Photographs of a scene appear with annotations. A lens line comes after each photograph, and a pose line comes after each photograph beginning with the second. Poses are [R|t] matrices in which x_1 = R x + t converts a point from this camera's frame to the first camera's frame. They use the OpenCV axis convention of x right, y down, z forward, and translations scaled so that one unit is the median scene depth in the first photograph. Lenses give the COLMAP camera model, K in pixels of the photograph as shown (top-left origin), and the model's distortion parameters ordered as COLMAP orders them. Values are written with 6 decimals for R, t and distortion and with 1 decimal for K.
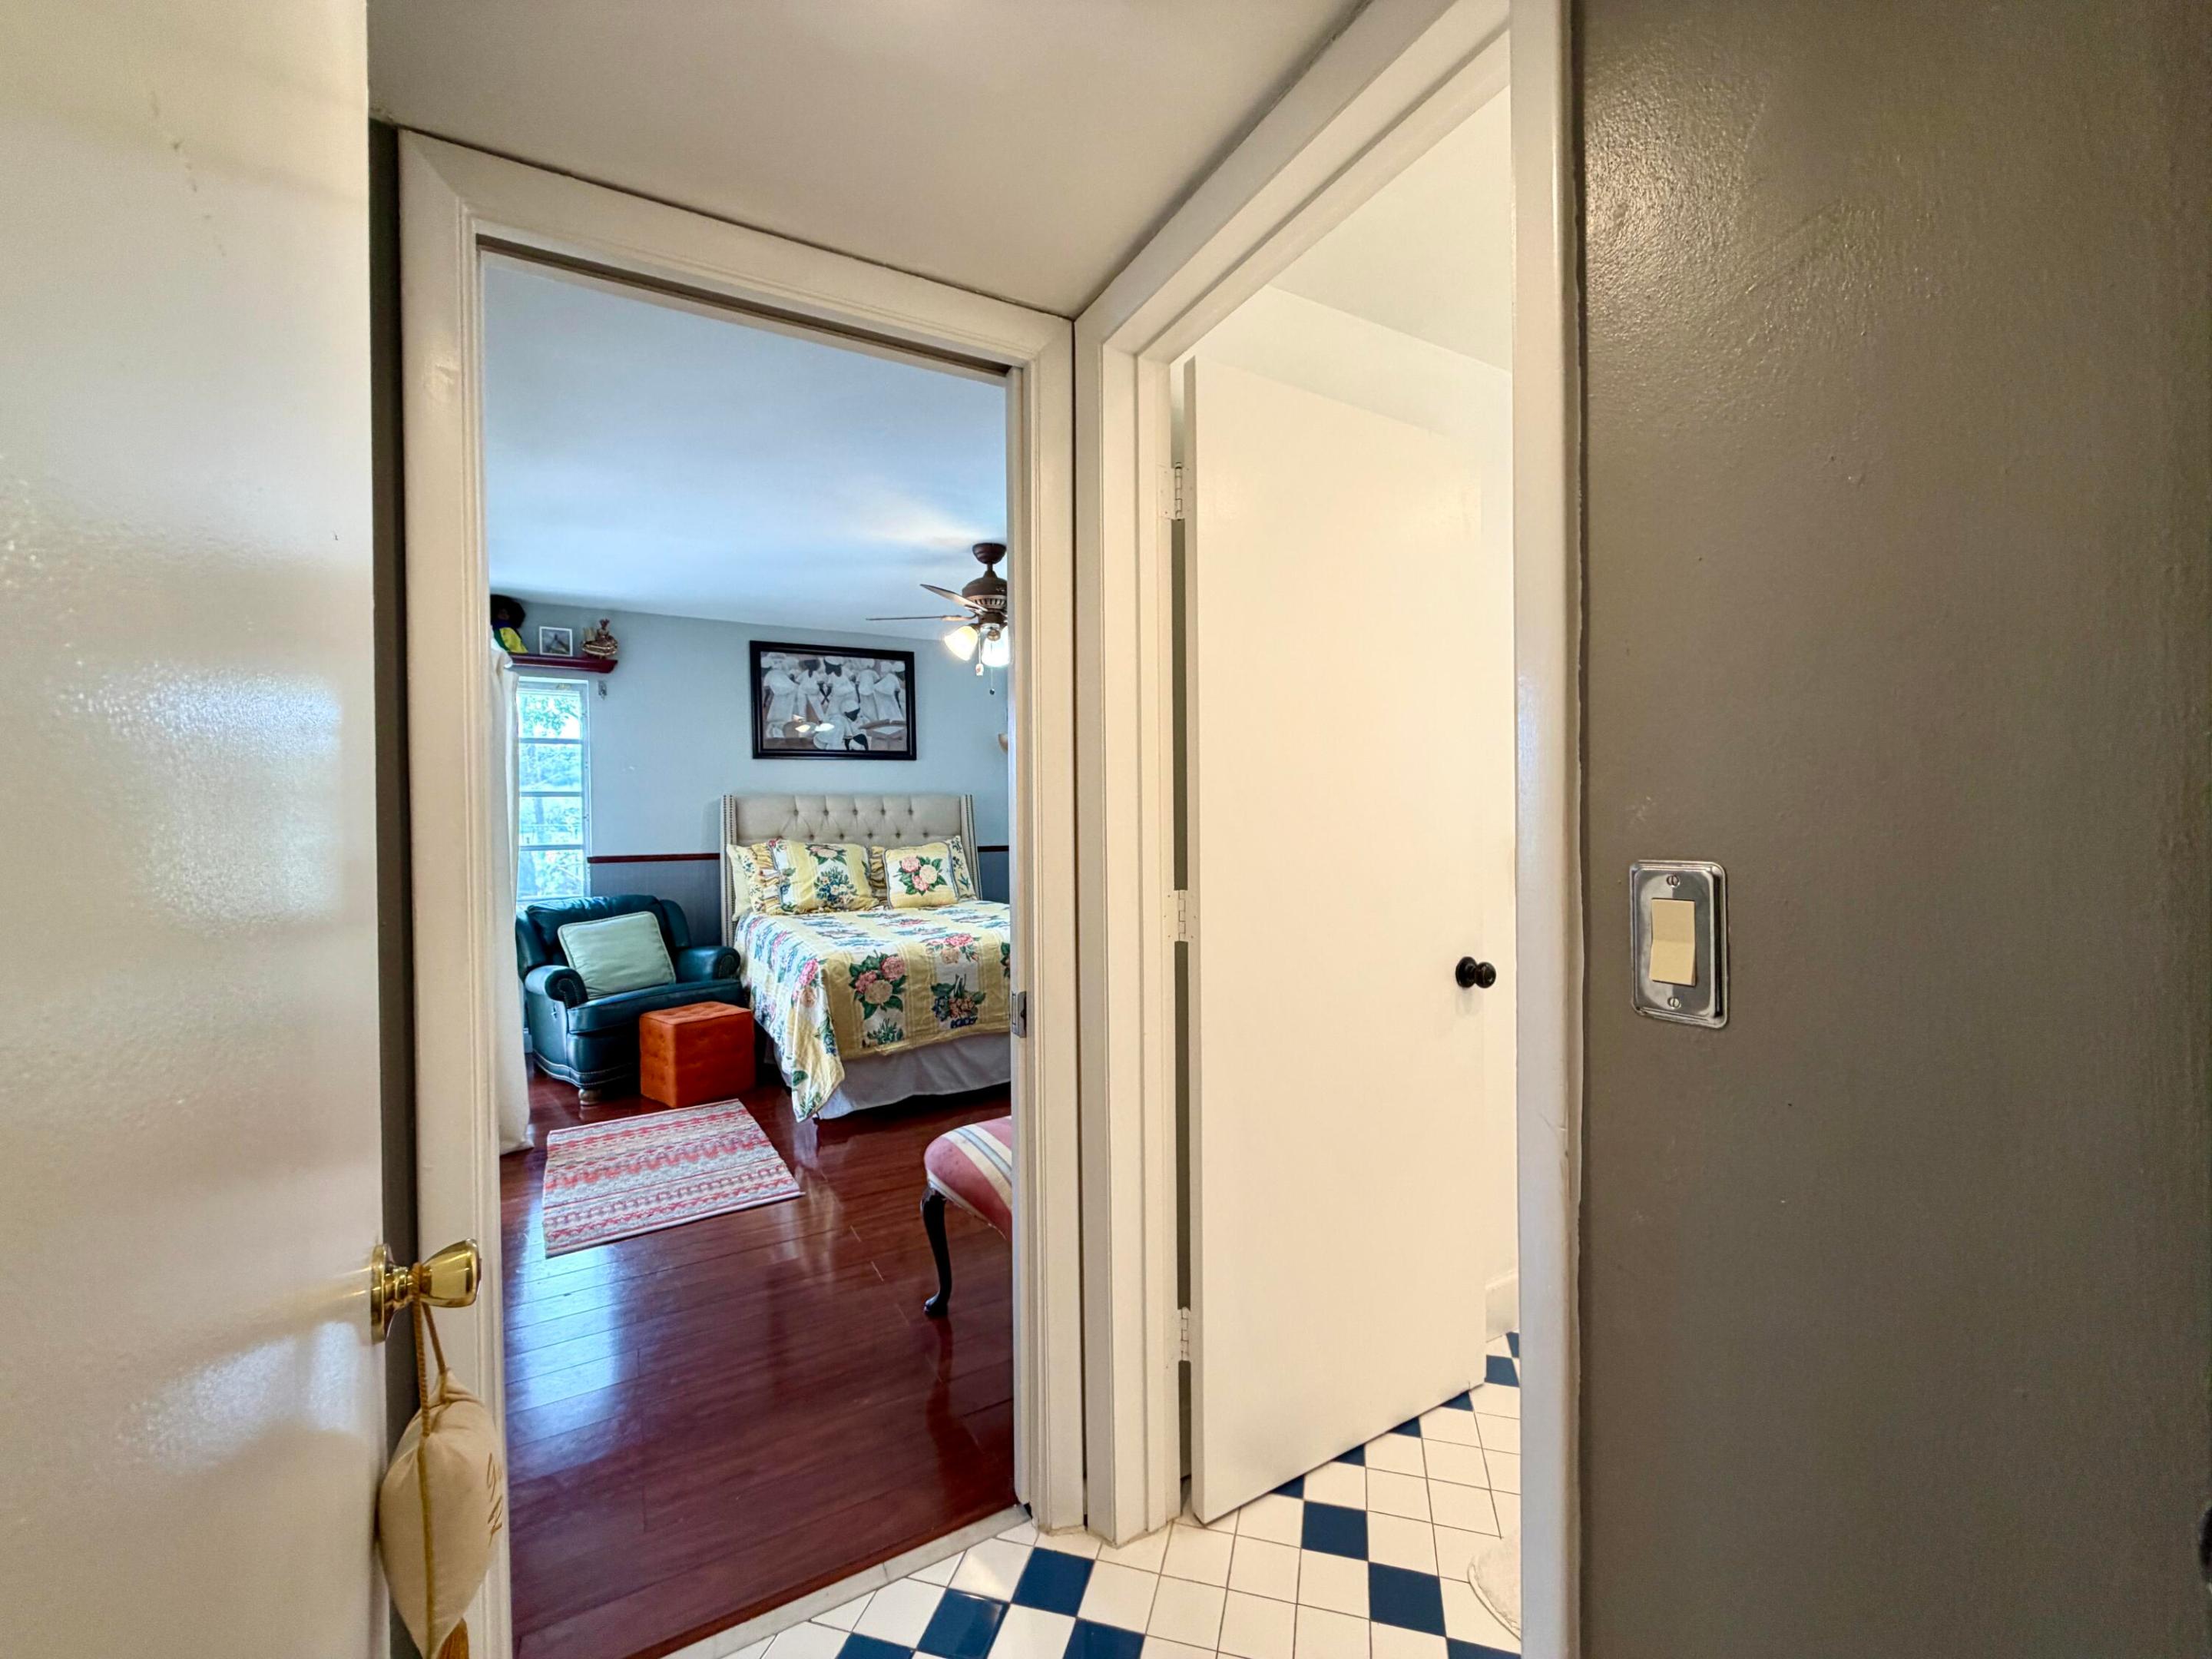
lens RADIAL K [[883.1, 0, 1102.3], [0, 883.1, 827.8], [0, 0, 1]] dist [0.000506, 0.000238]
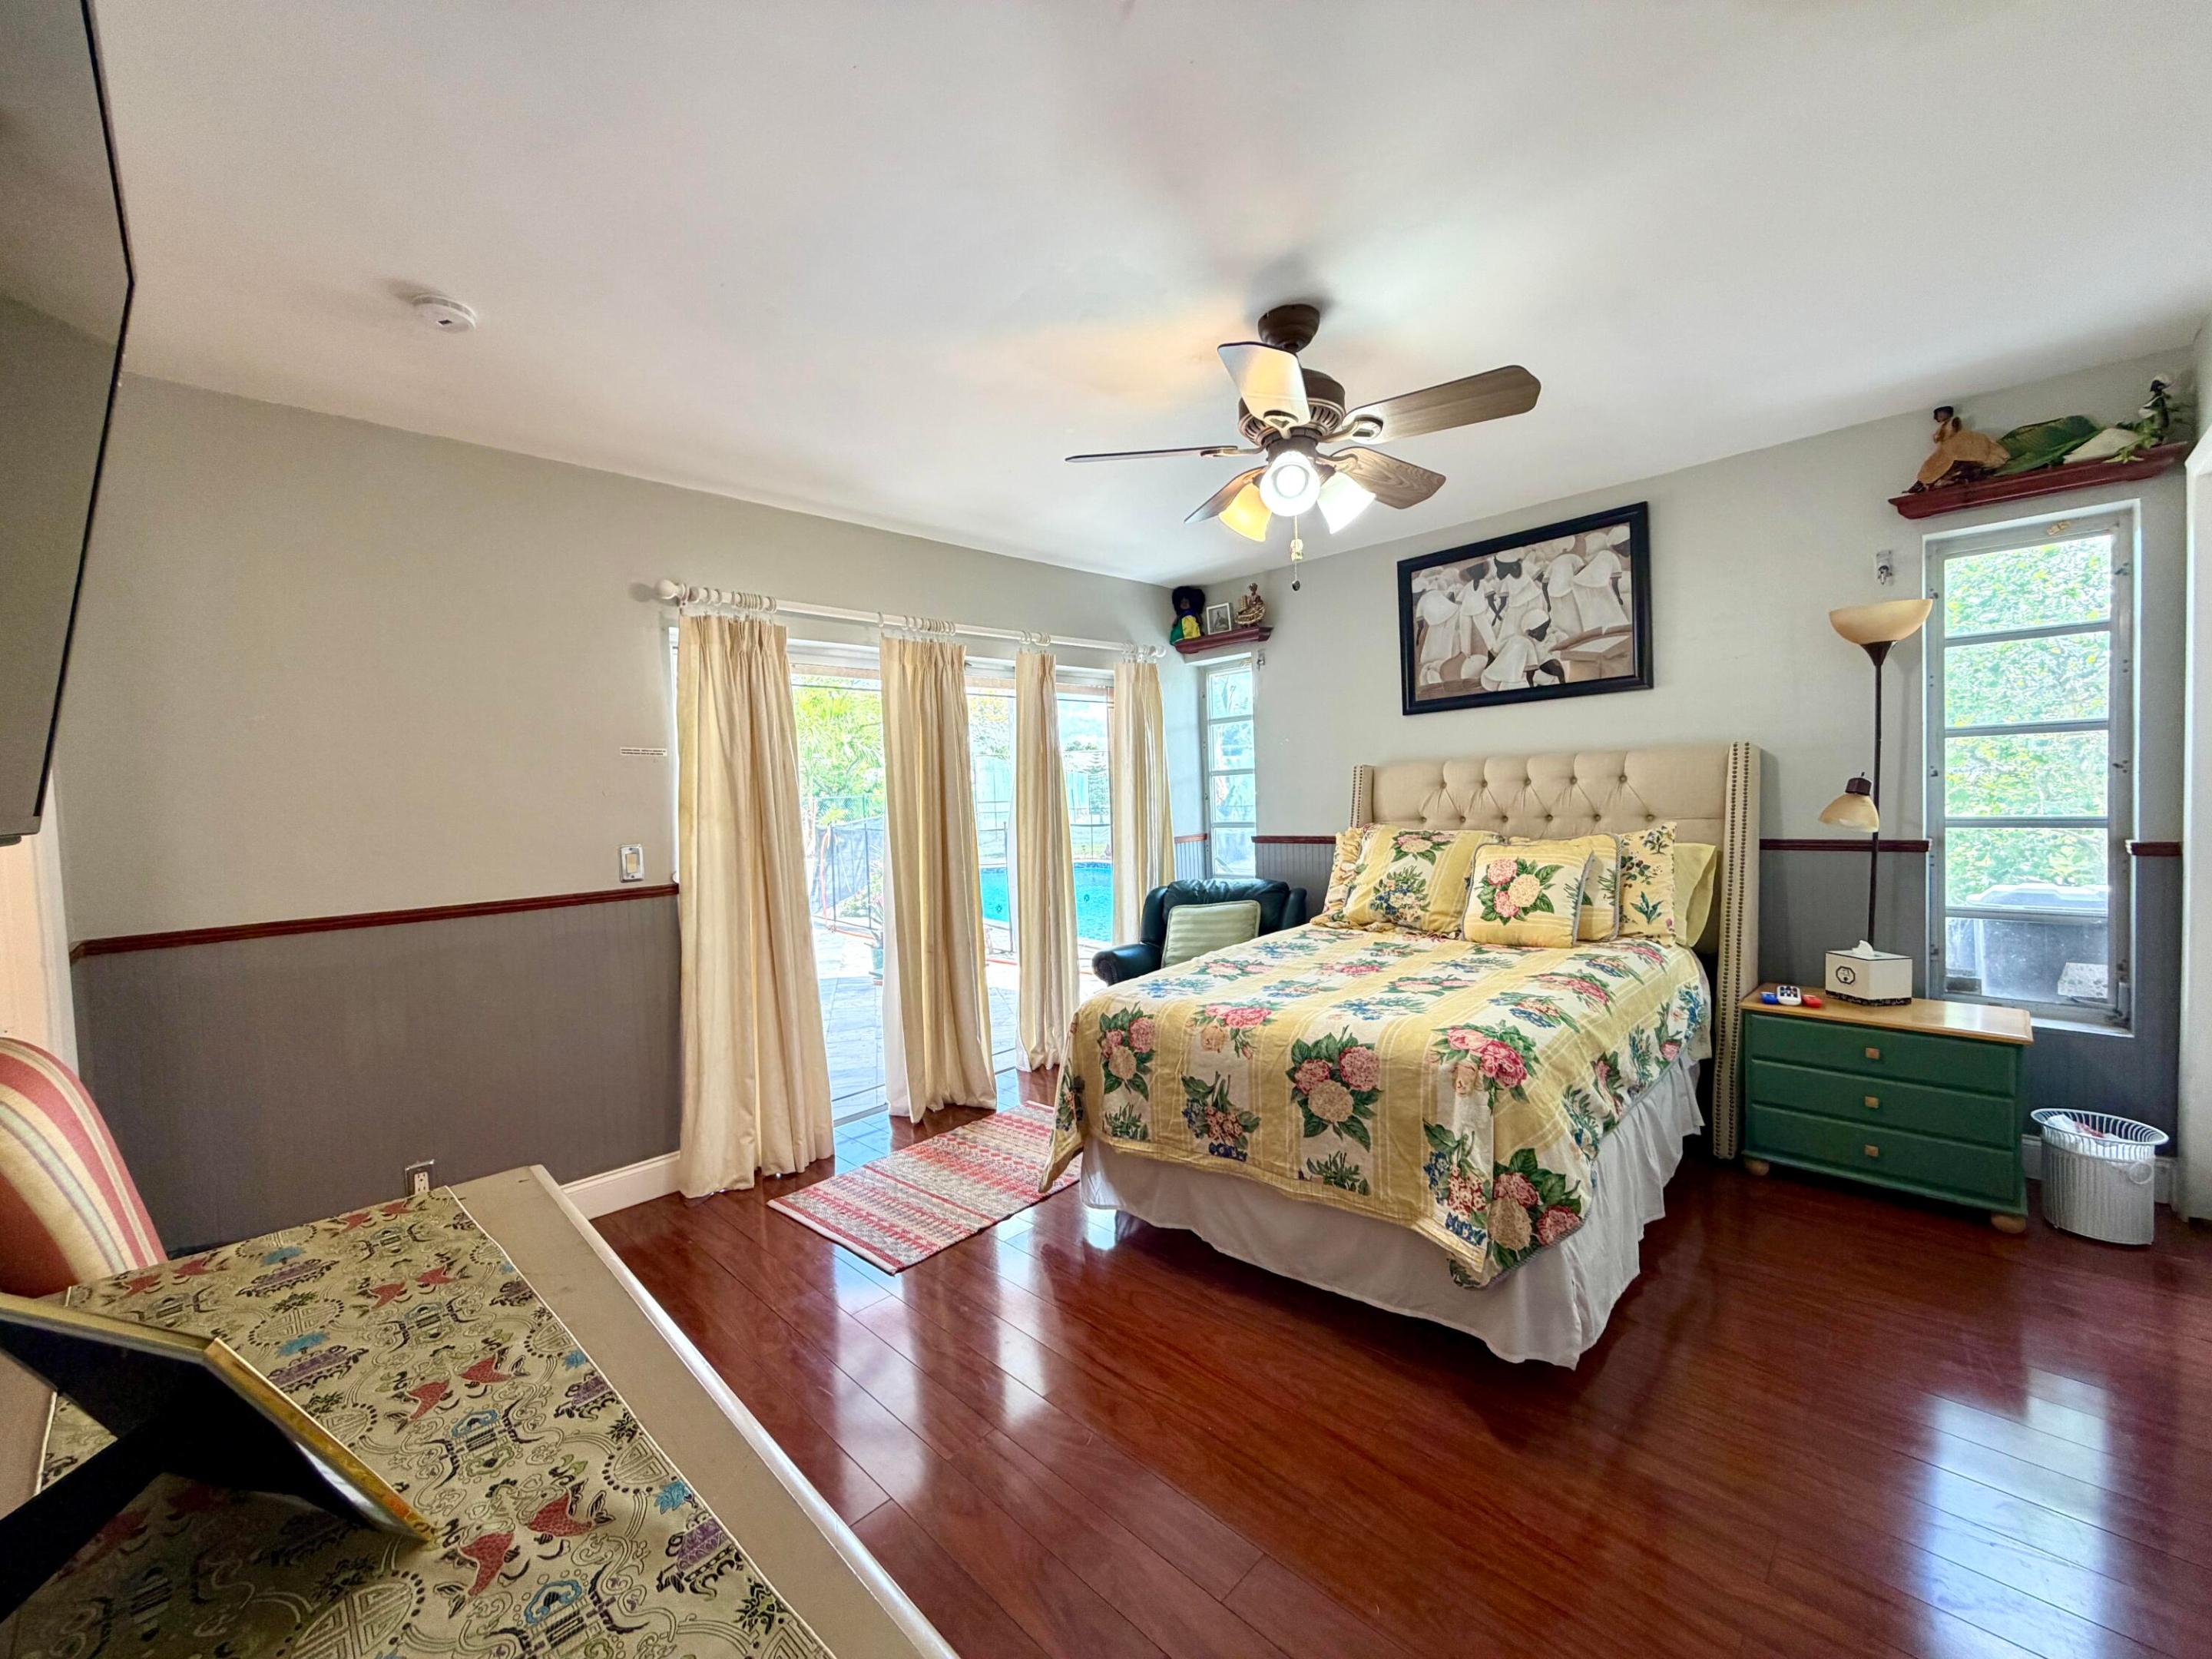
lens RADIAL K [[883.1, 0, 1102.3], [0, 883.1, 827.8], [0, 0, 1]] dist [0.000506, 0.000238]
pose [[0.274020, 0.037495, -0.960993, 0.307759], [0.026852, 0.998552, 0.046617, -0.026107], [0.961349, -0.038578, 0.272617, 0.591323]]
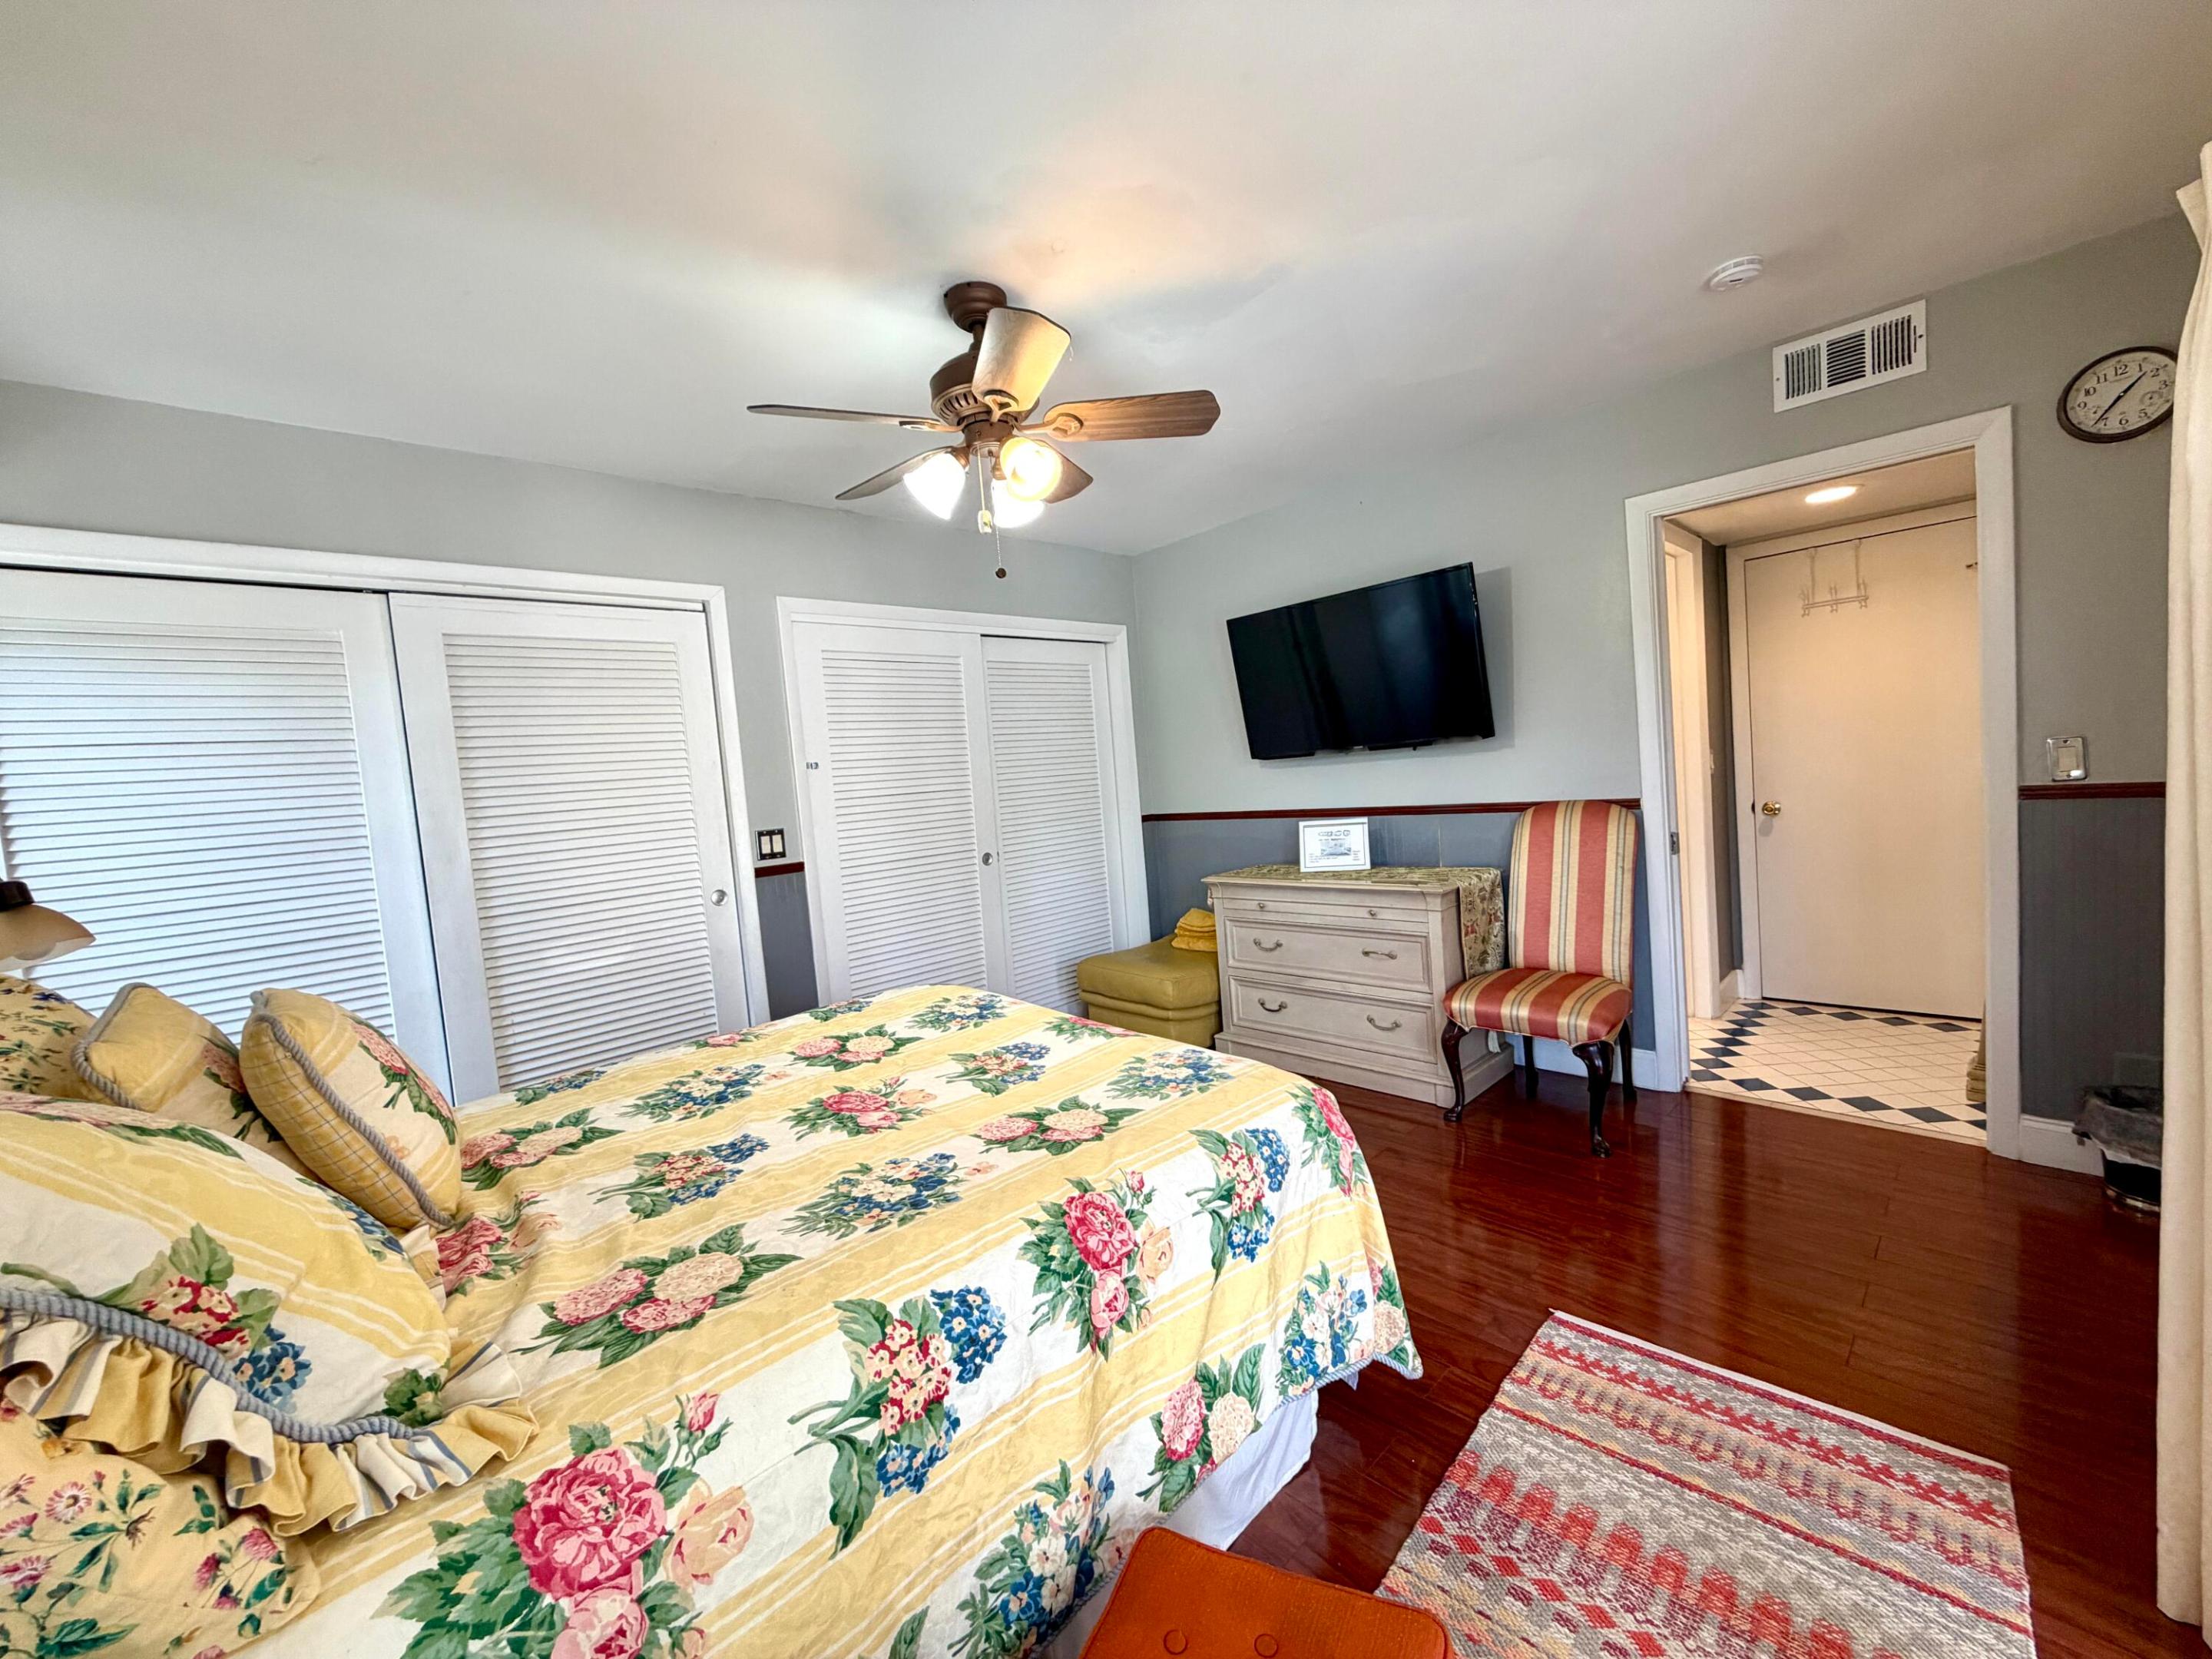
lens RADIAL K [[883.1, 0, 1102.3], [0, 883.1, 827.8], [0, 0, 1]] dist [0.000506, 0.000238]
pose [[-0.261913, -0.027266, 0.964706, -0.544378], [0.095492, 0.993963, 0.054018, -0.017329], [-0.960356, 0.106270, -0.257728, 0.892145]]
